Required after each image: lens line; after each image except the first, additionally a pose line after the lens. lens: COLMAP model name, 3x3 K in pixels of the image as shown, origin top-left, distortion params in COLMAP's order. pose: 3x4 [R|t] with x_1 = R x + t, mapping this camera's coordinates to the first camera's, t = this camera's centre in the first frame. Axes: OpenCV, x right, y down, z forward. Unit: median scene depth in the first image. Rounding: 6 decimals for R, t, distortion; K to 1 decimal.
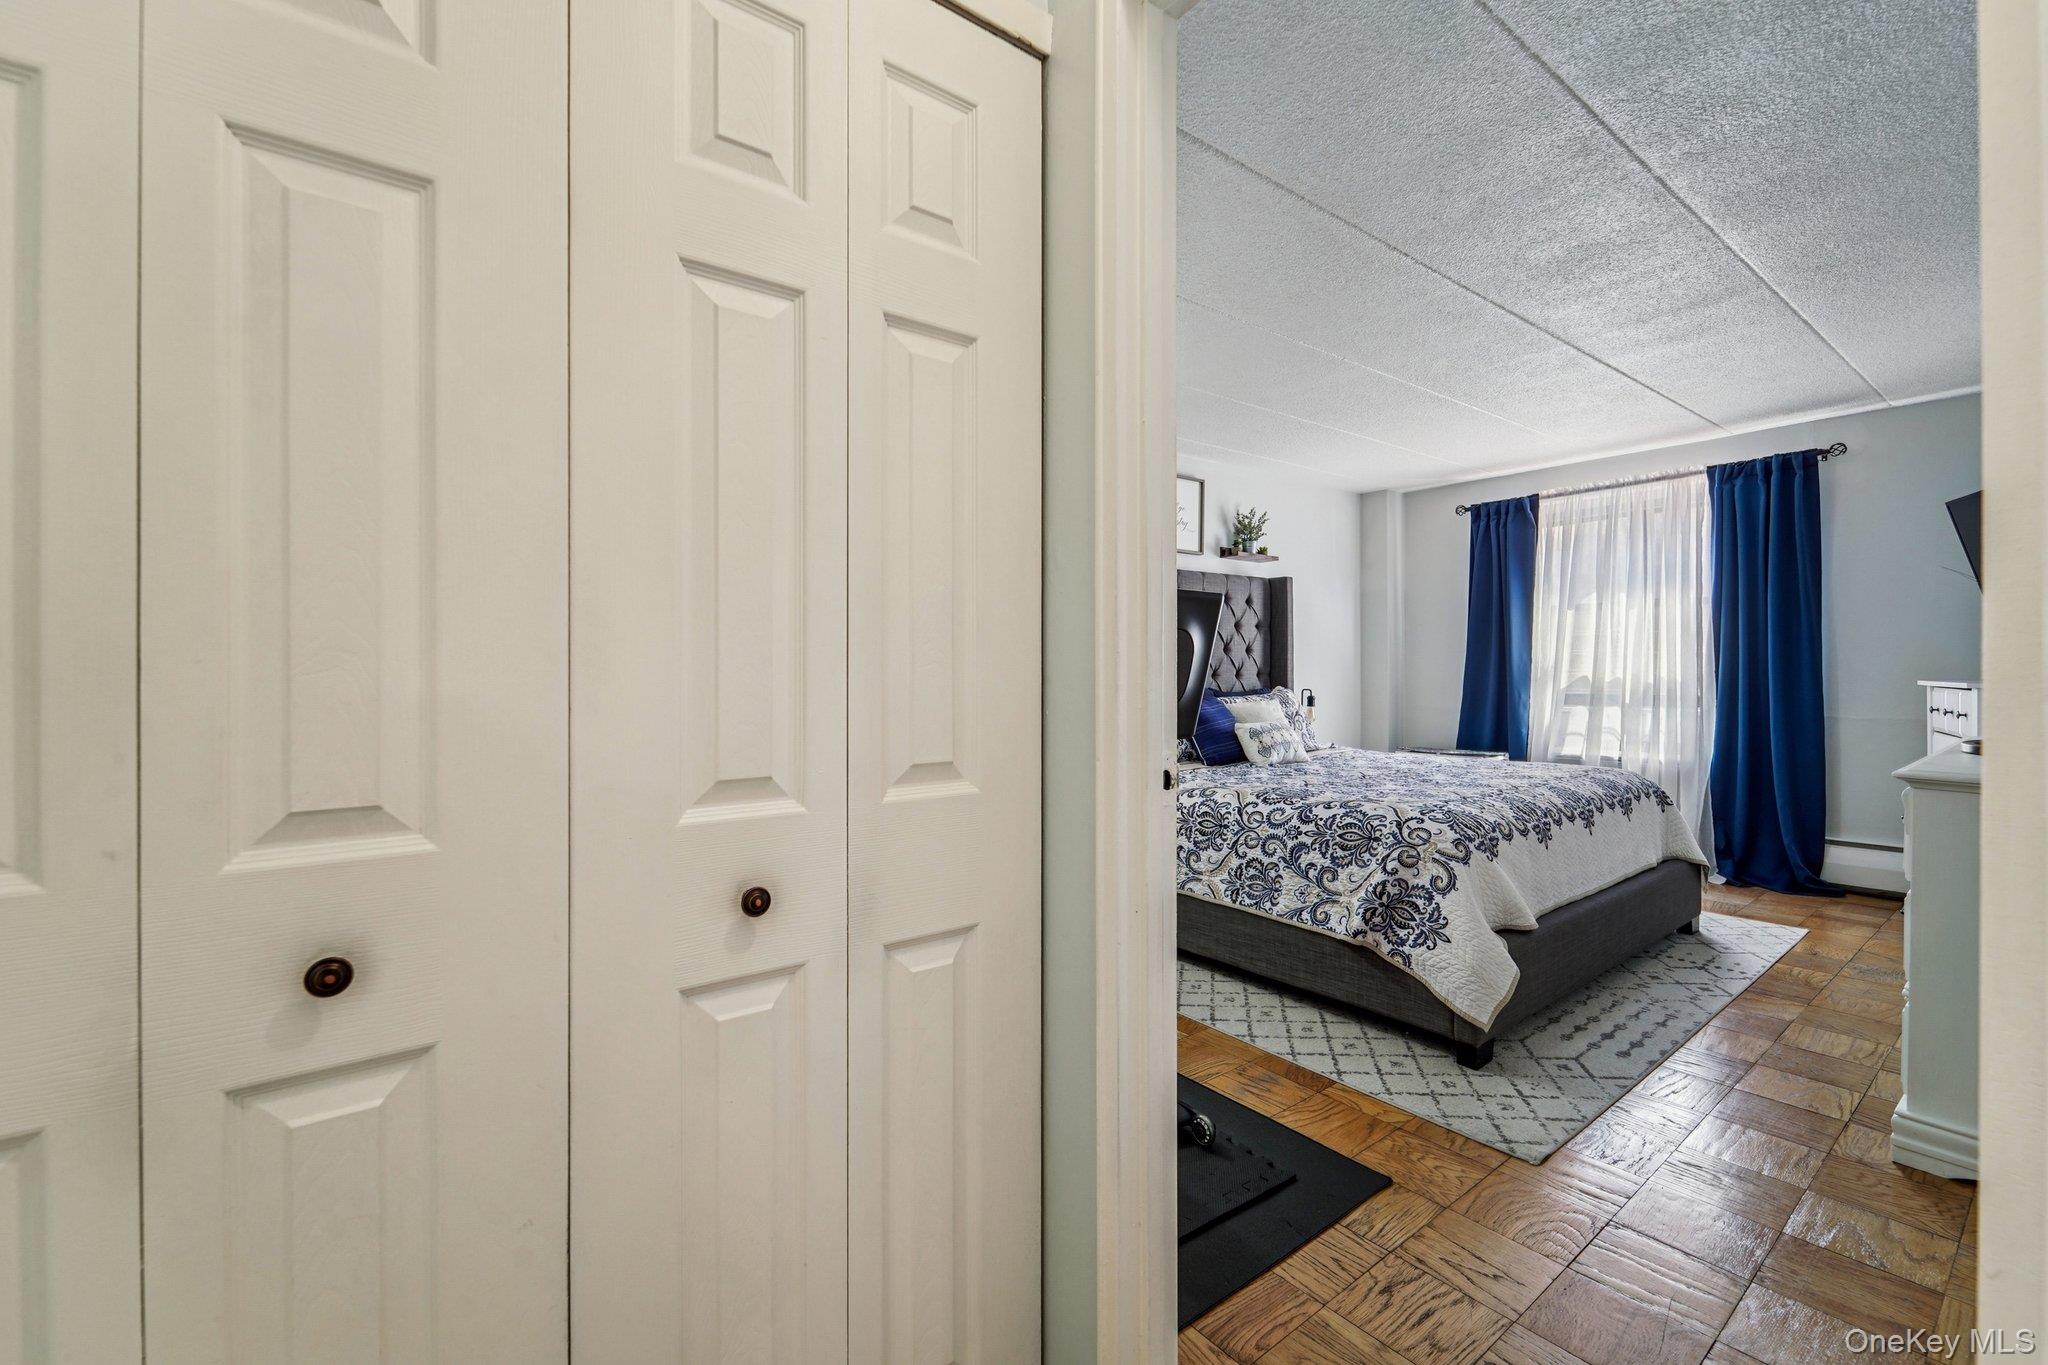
lens RADIAL K [[847.6, 0, 1010.7], [0, 847.6, 660.2], [0, 0, 1]] dist [0.007352, -0.004018]
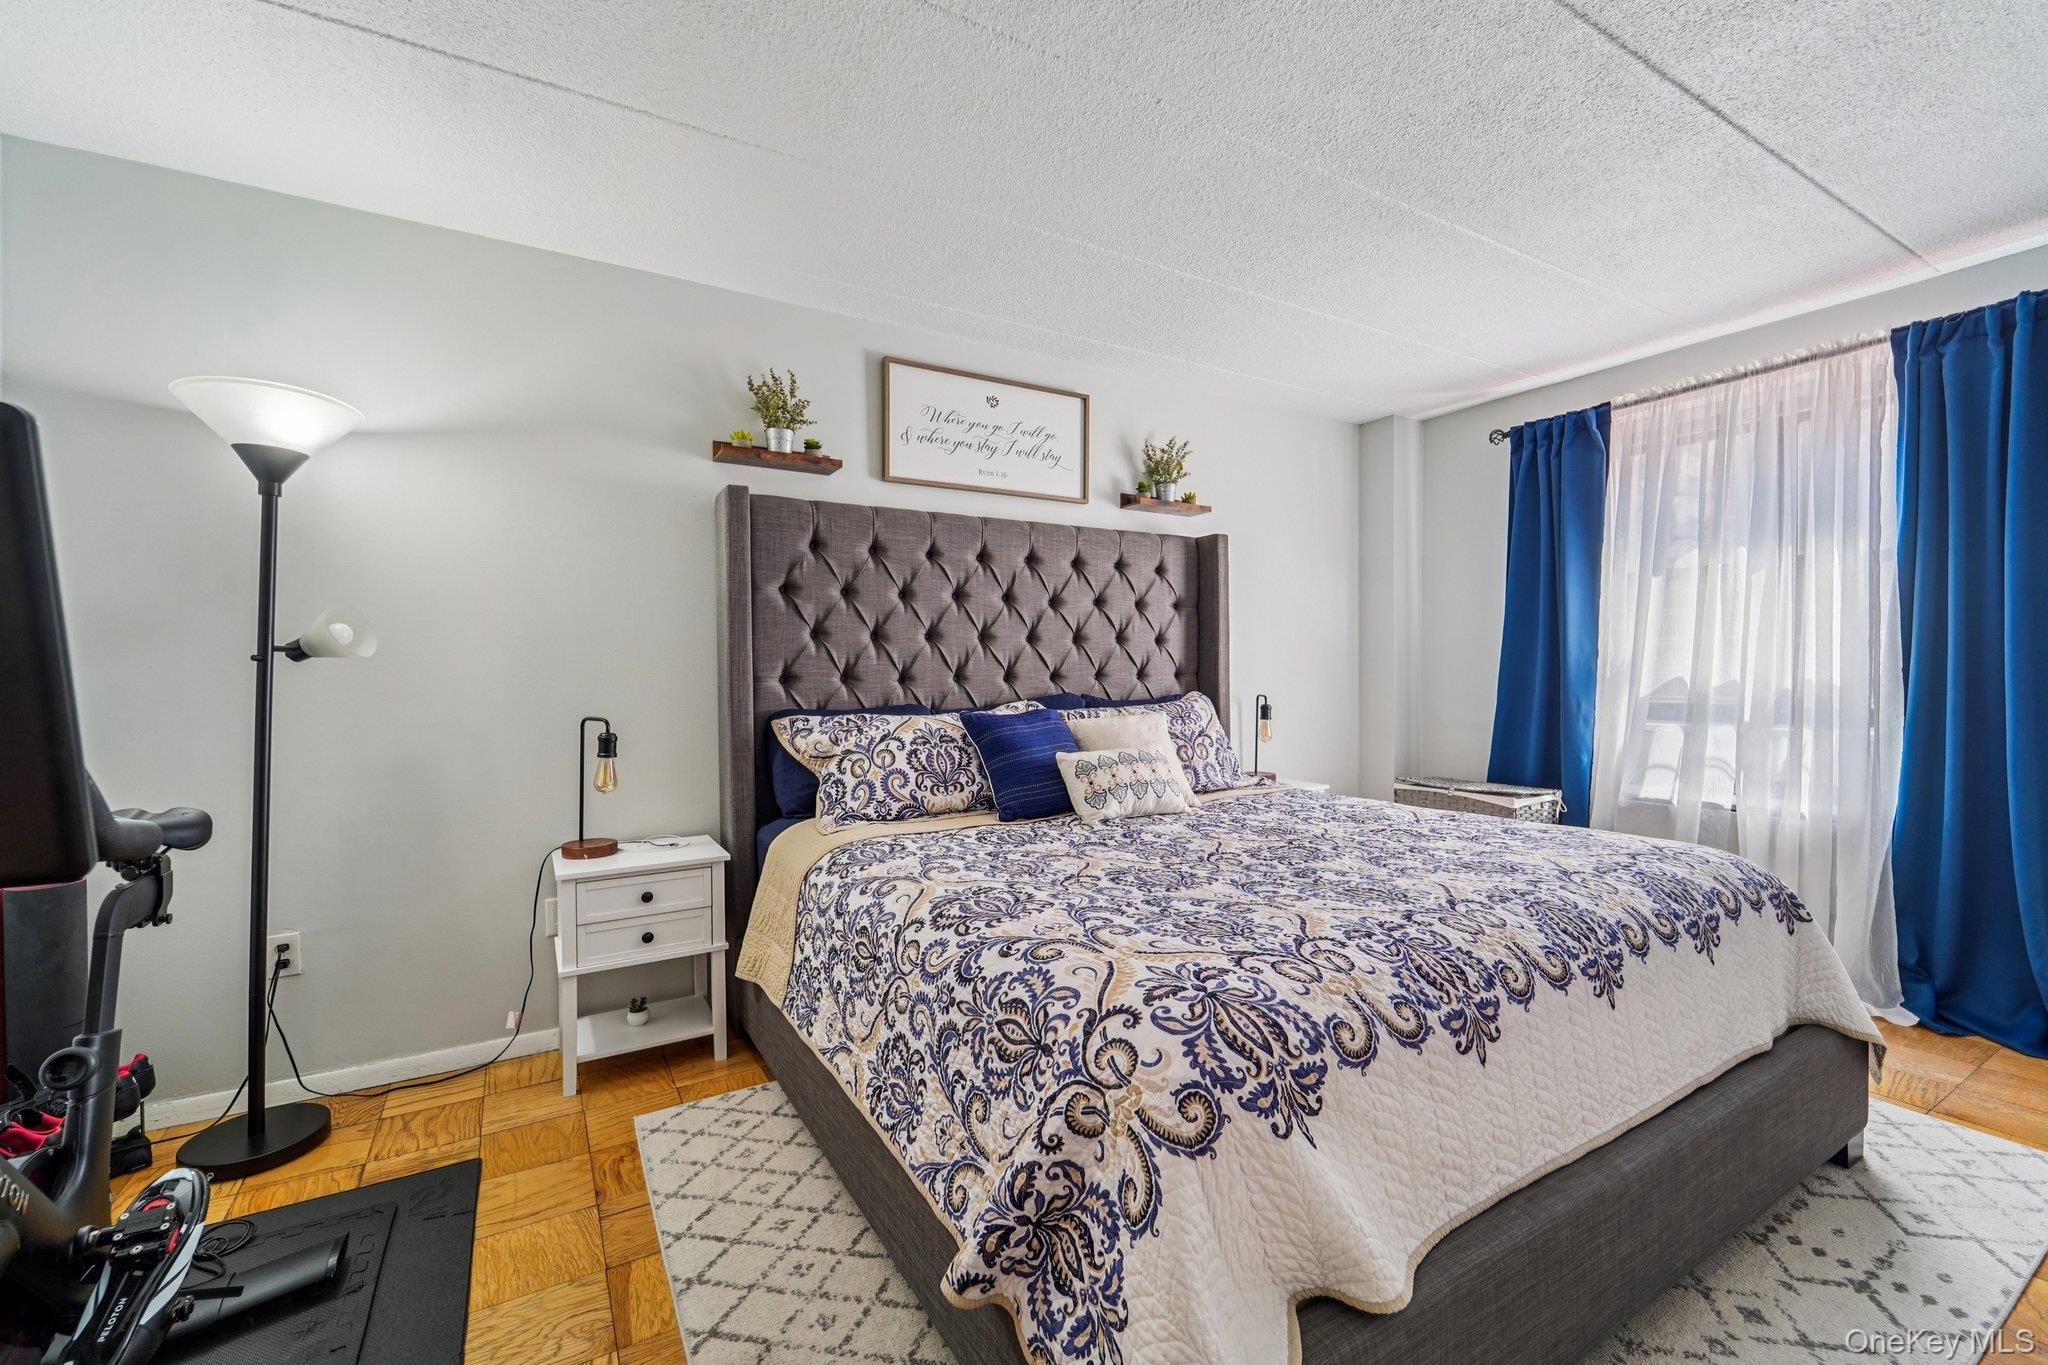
lens RADIAL K [[847.6, 0, 1016.7], [0, 847.6, 669.1], [0, 0, 1]] dist [0.007352, -0.004018]
pose [[0.993482, -0.000020, -0.113989, 0.349459], [0.001416, 0.999925, 0.012161, 0.005412], [0.113980, -0.012244, 0.993408, 0.421510]]
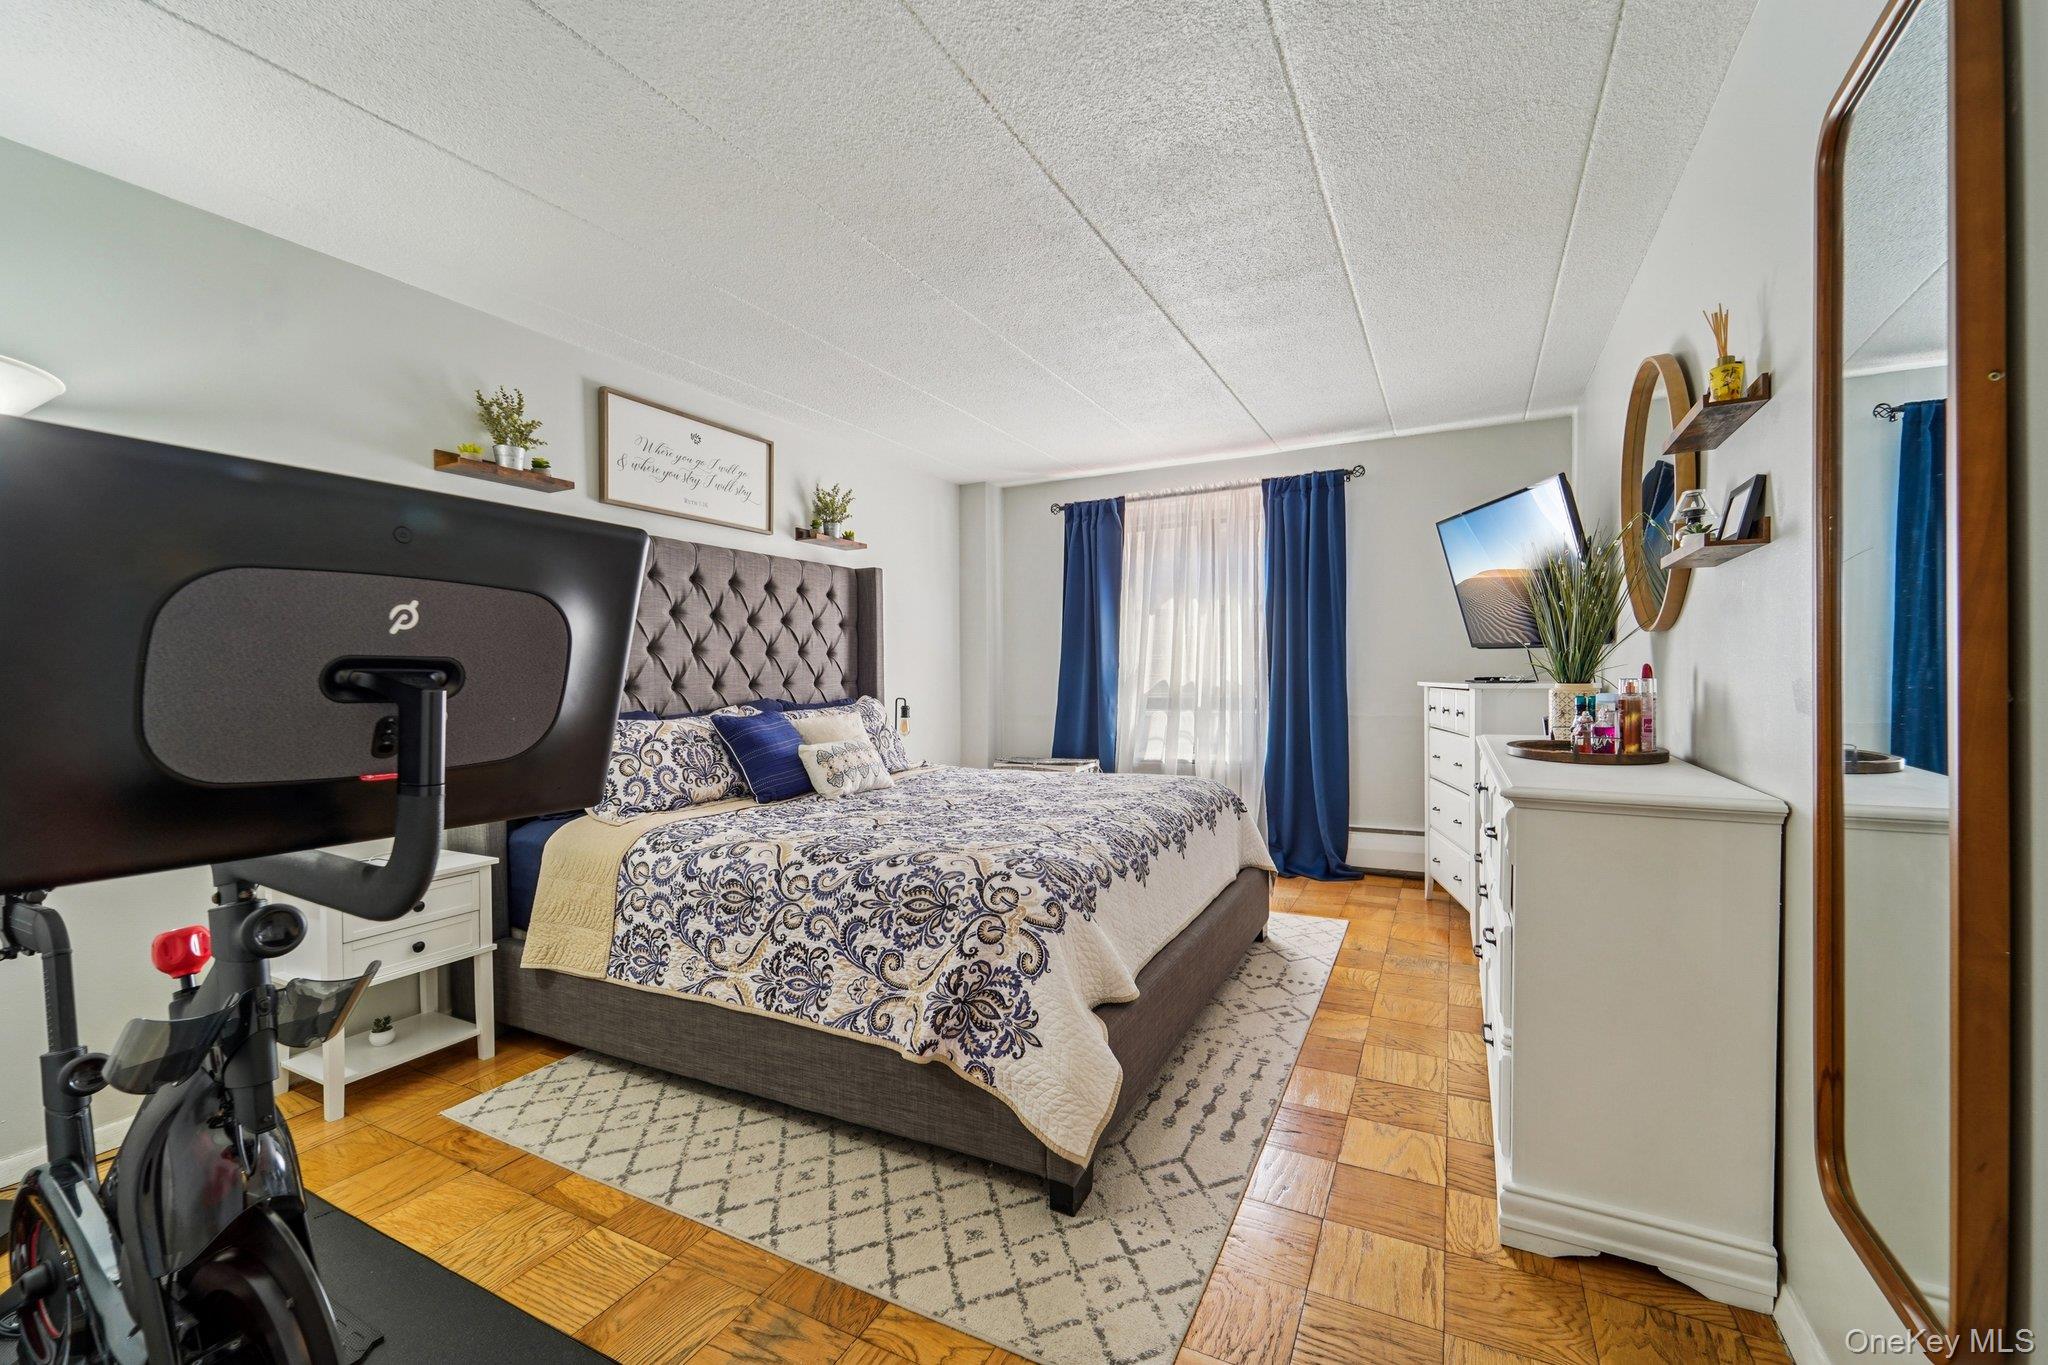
lens RADIAL K [[847.6, 0, 1025.5], [0, 847.6, 673.2], [0, 0, 1]] dist [0.007352, -0.004018]
pose [[0.899817, -0.005319, 0.436236, 0.128124], [0.002578, 0.999973, 0.006876, 0.003950], [-0.436261, -0.005063, 0.899806, 0.238535]]
